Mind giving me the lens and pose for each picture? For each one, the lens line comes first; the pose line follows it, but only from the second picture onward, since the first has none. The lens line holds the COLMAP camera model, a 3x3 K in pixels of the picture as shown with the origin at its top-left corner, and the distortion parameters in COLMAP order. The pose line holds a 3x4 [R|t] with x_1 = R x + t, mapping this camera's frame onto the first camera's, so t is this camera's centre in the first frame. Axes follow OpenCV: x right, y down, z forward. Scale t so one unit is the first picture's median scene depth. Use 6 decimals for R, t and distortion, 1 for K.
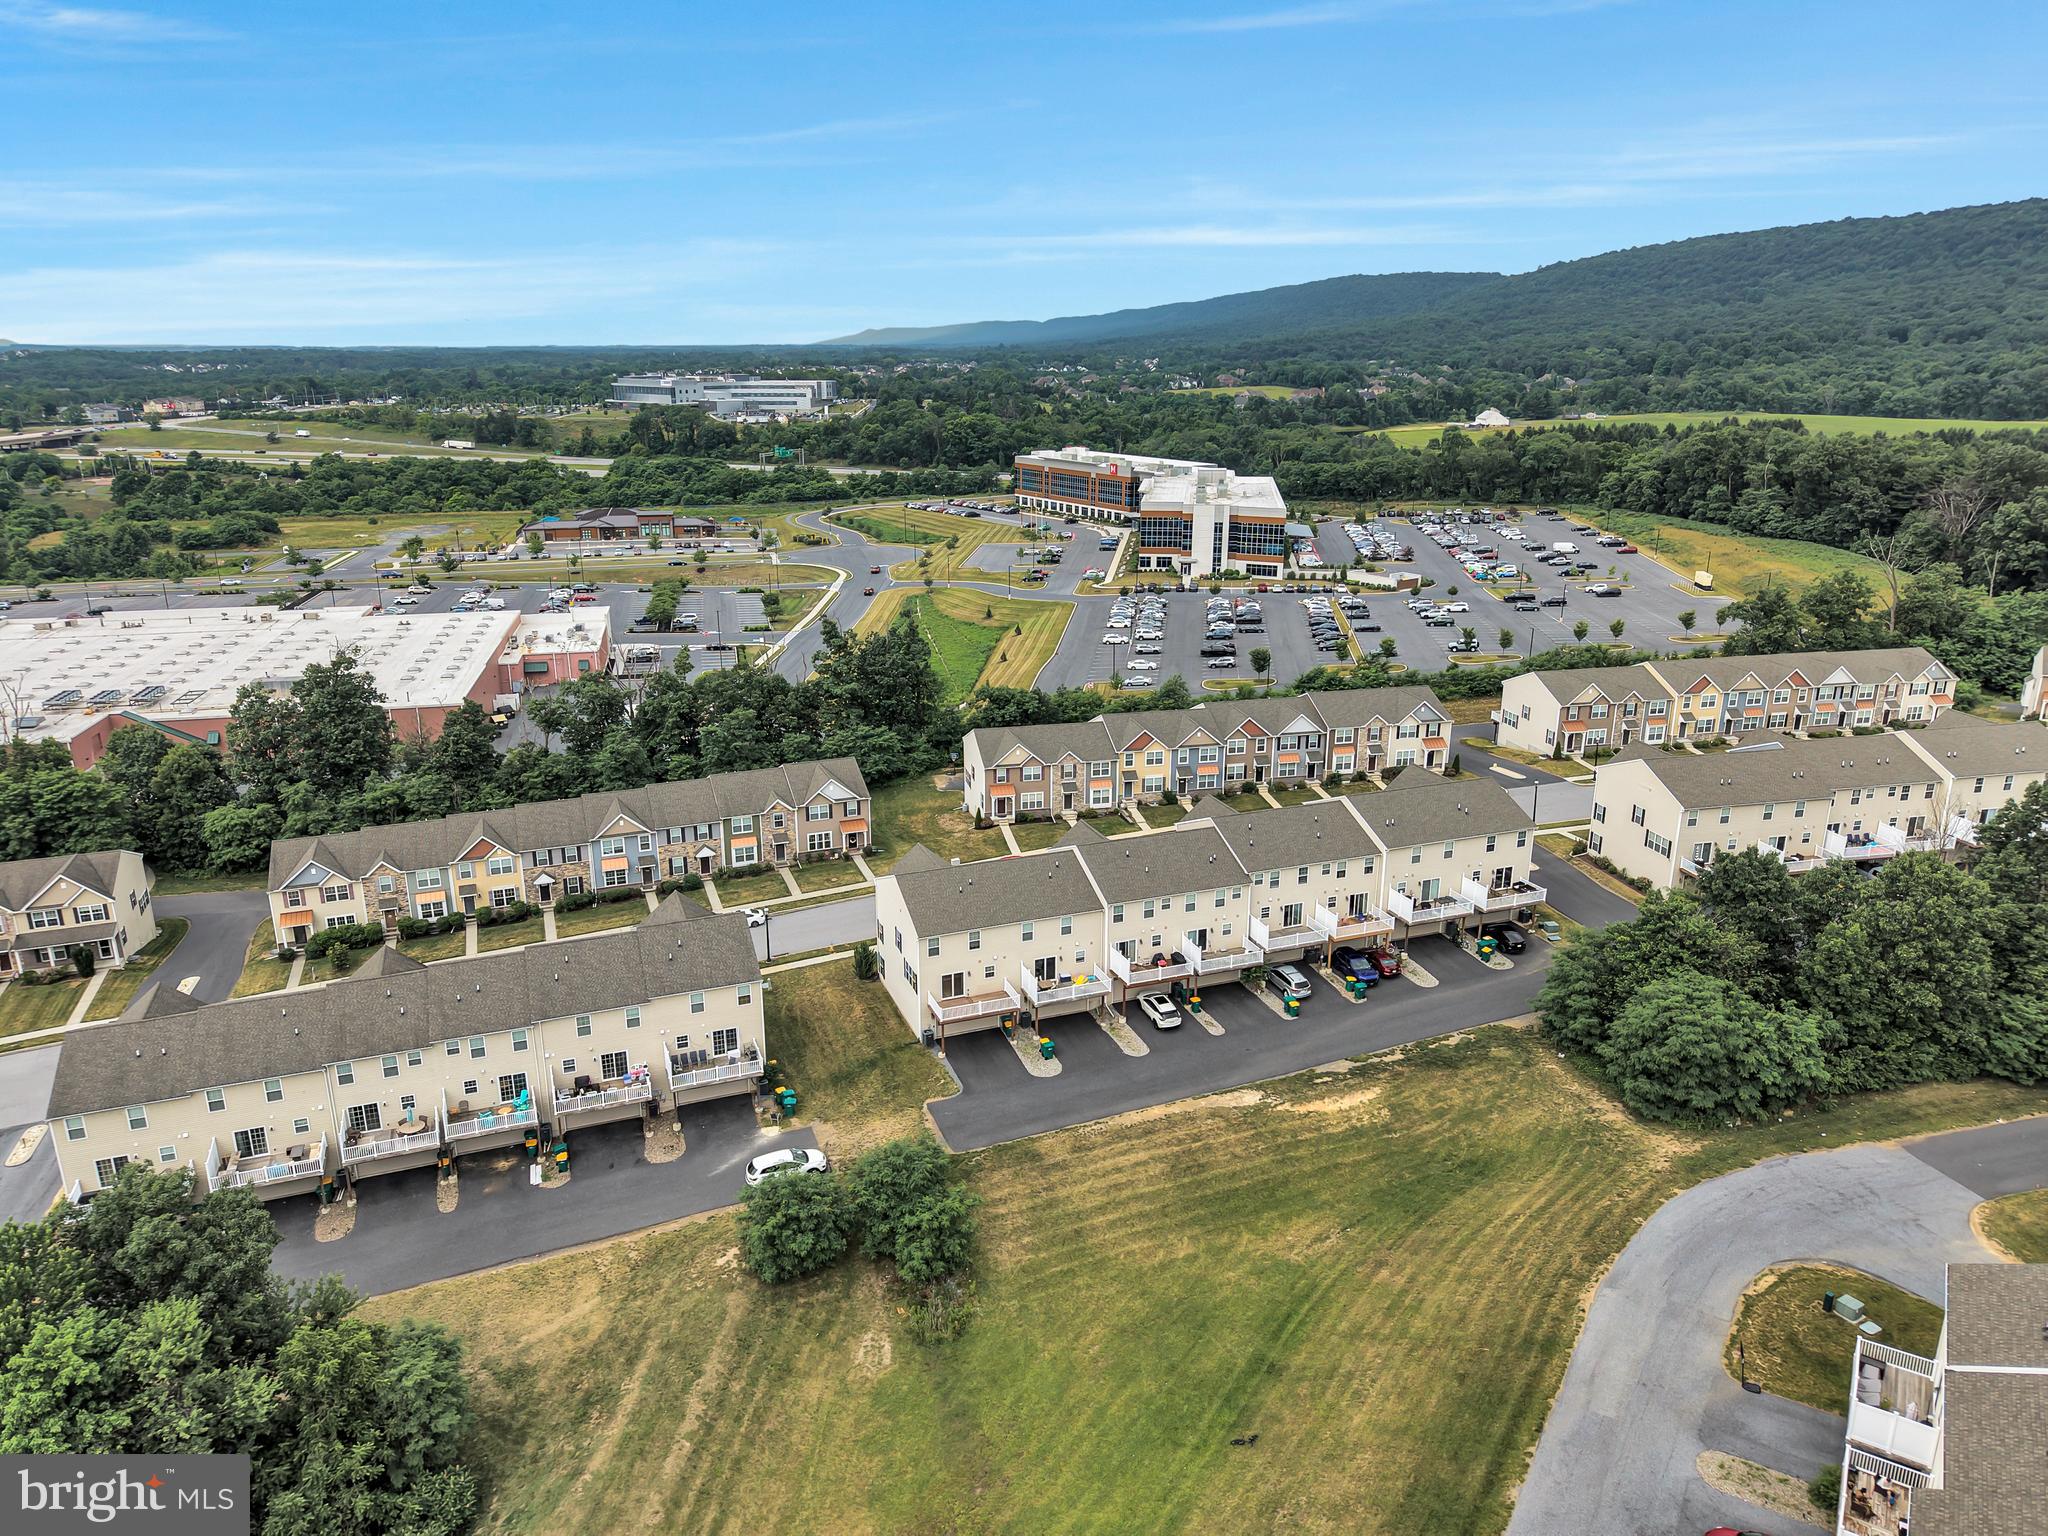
lens RADIAL K [[1361.6, 0, 1017.0], [0, 1361.6, 745.3], [0, 0, 1]] dist [0.073165, -0.090032]
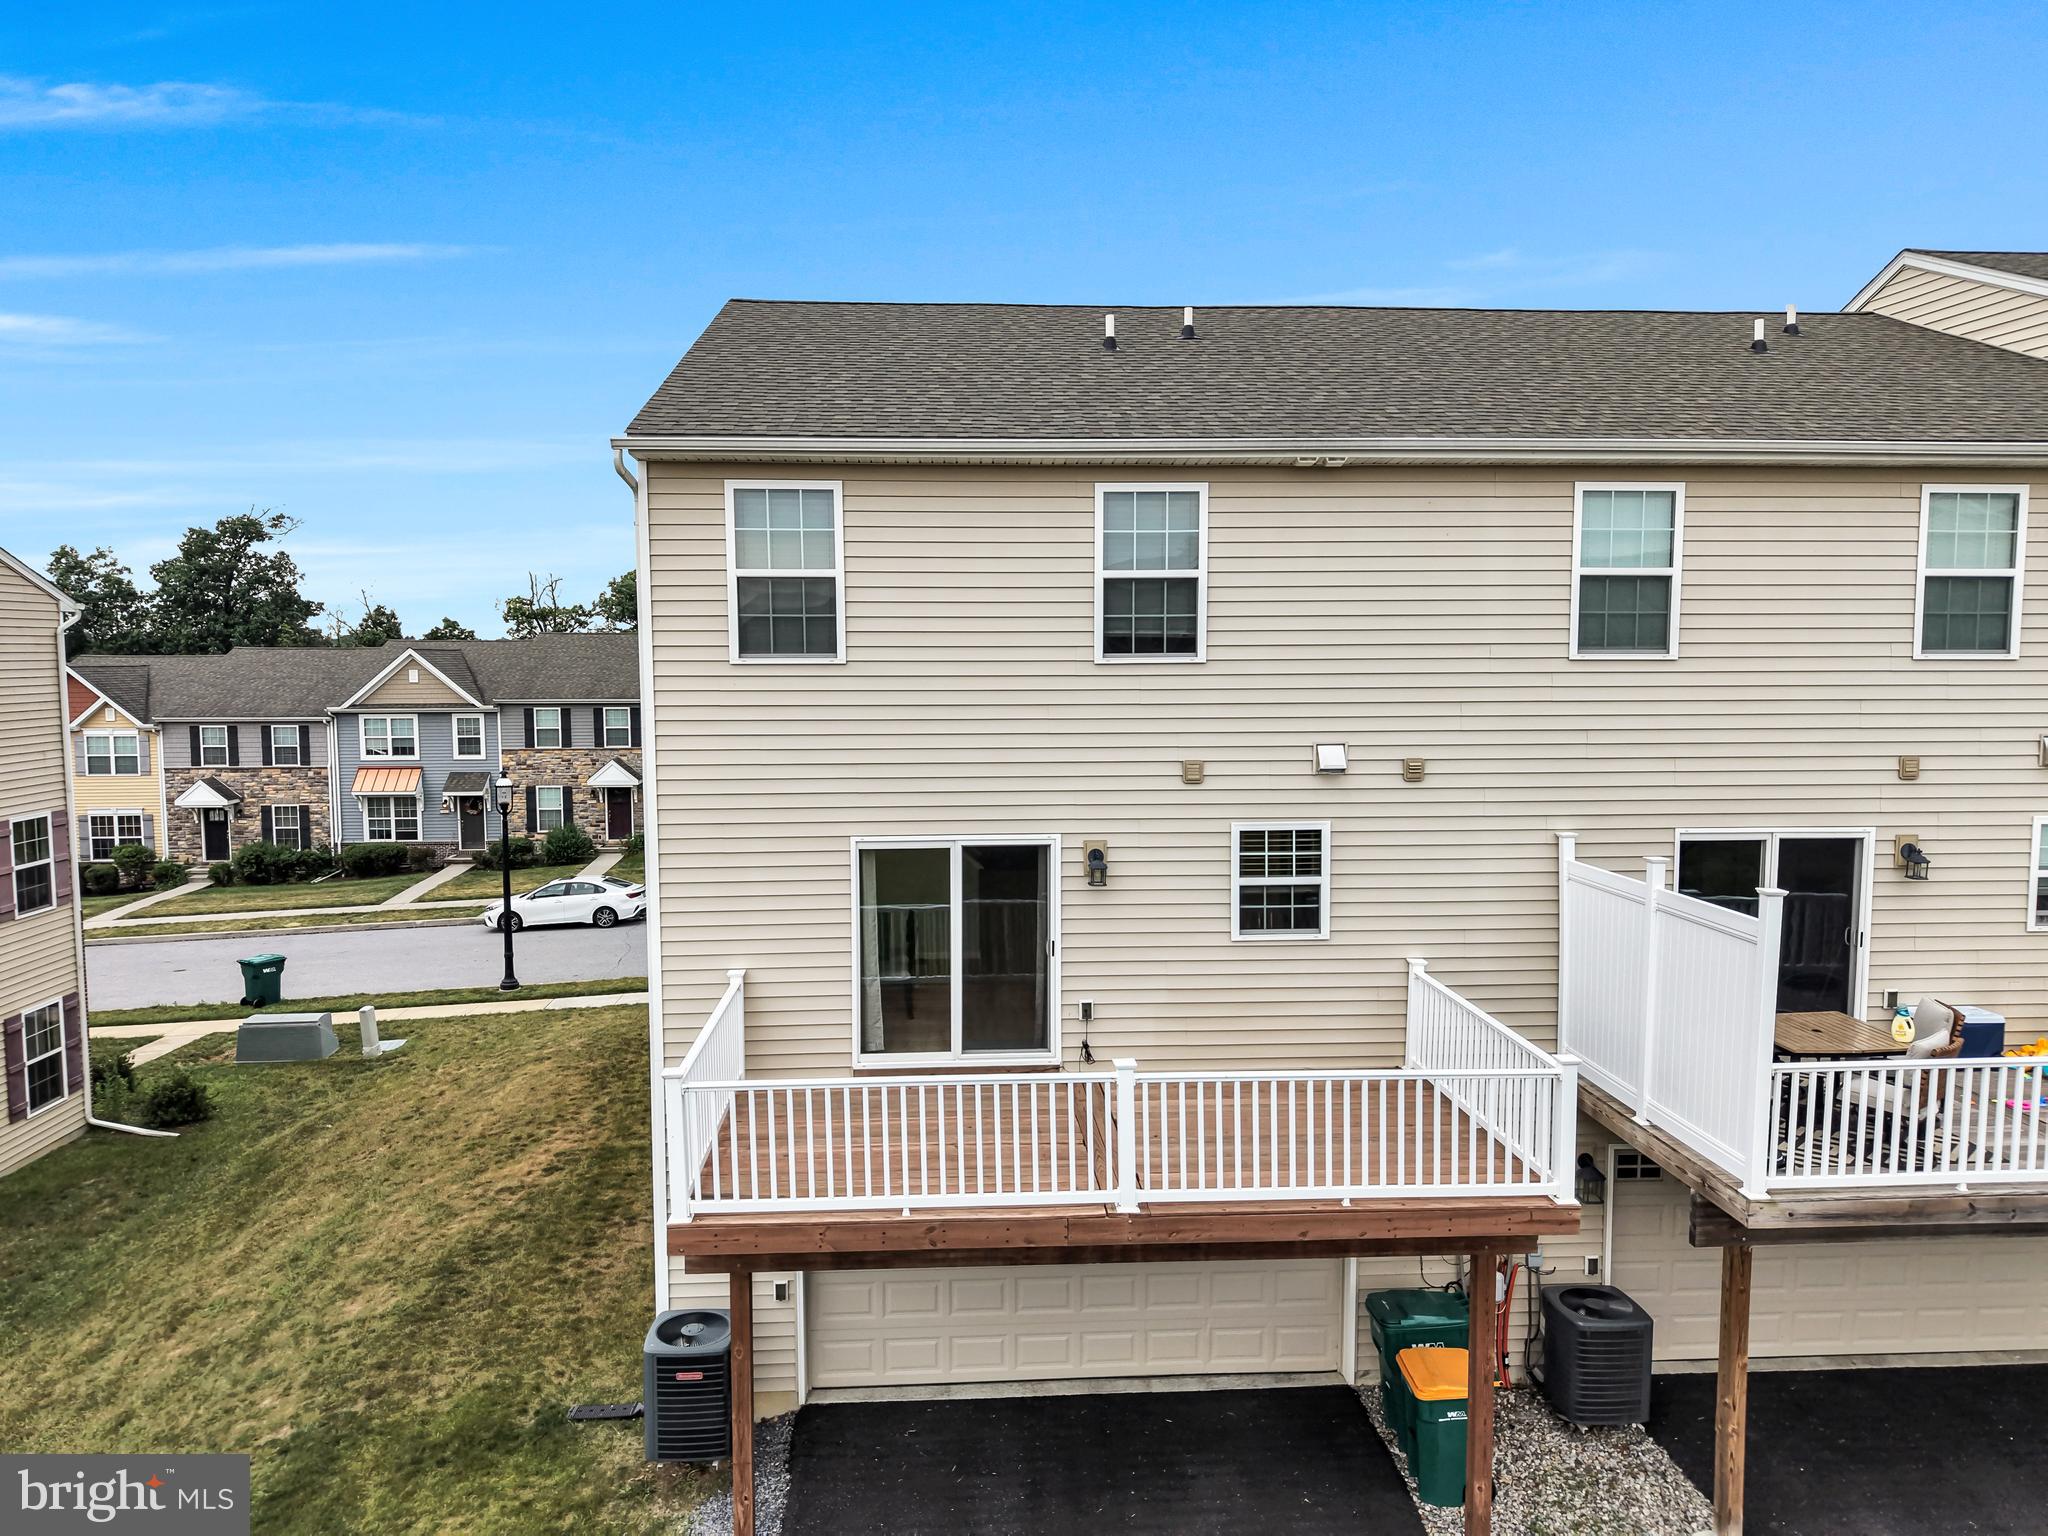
lens RADIAL K [[1367.2, 0, 1014.8], [0, 1367.2, 766.3], [0, 0, 1]] dist [0.028591, -0.030572]
pose [[0.954558, 0.025156, -0.296961, -0.007407], [-0.083264, 0.979263, -0.184692, 0.193184], [0.286156, 0.201025, 0.936858, 0.942354]]
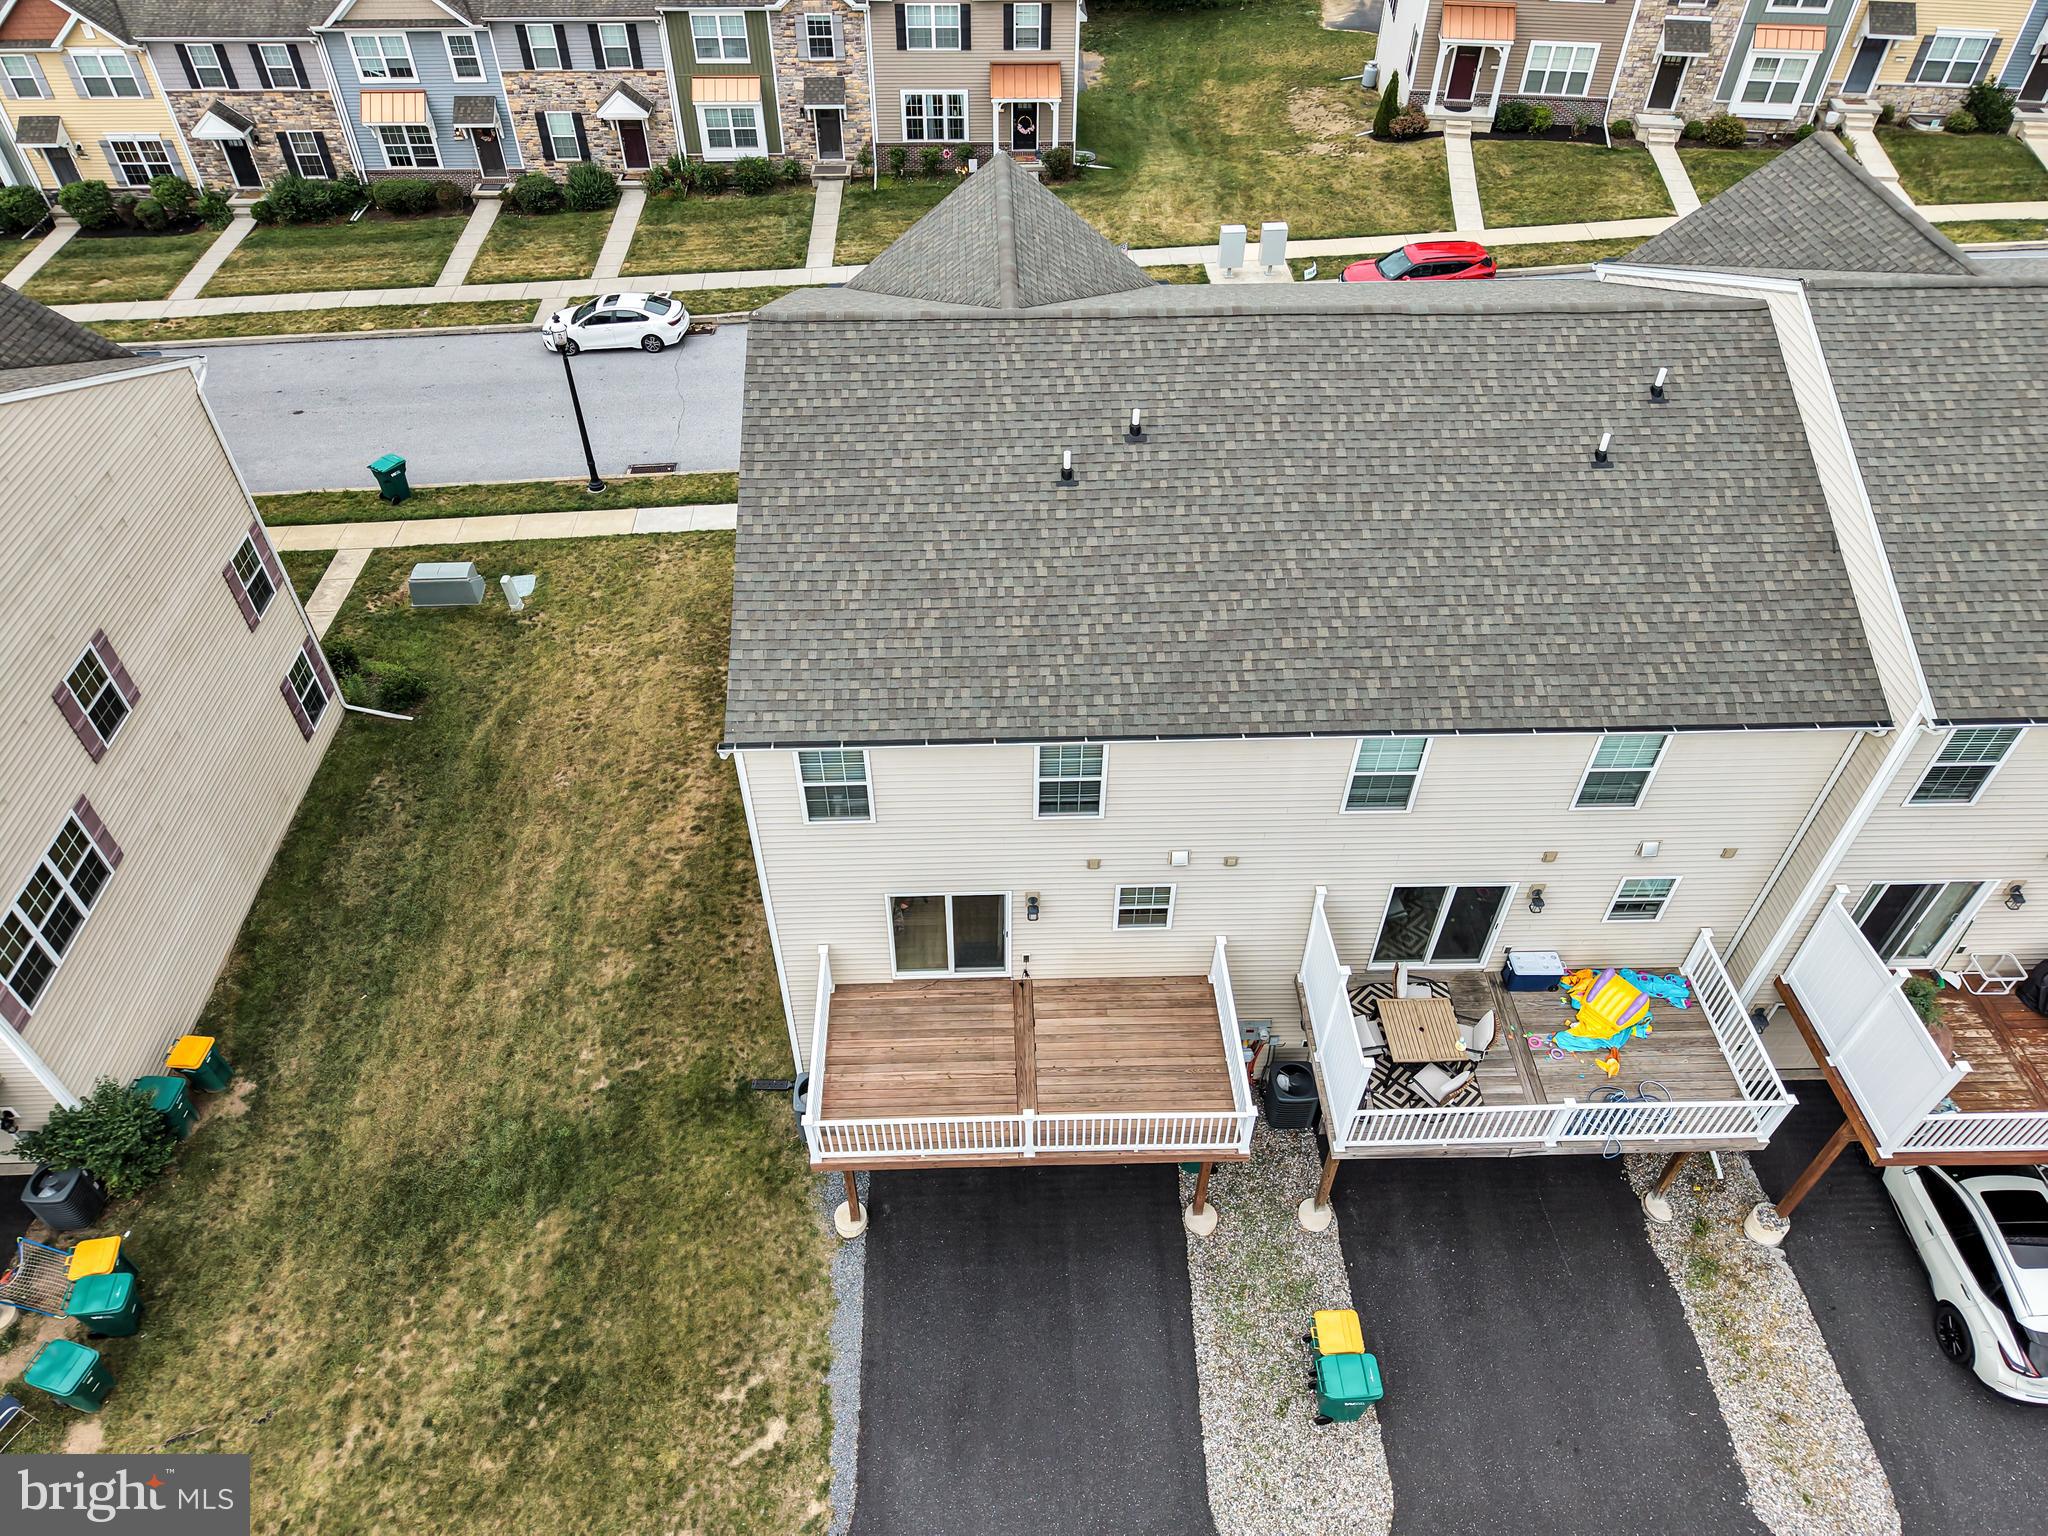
lens RADIAL K [[1367.2, 0, 1014.8], [0, 1367.2, 766.3], [0, 0, 1]] dist [0.028591, -0.030572]
pose [[0.944938, 0.233834, -0.228942, 0.002948], [-0.096936, 0.868198, 0.486658, 0.058087], [0.312564, -0.437668, 0.843060, 0.896291]]
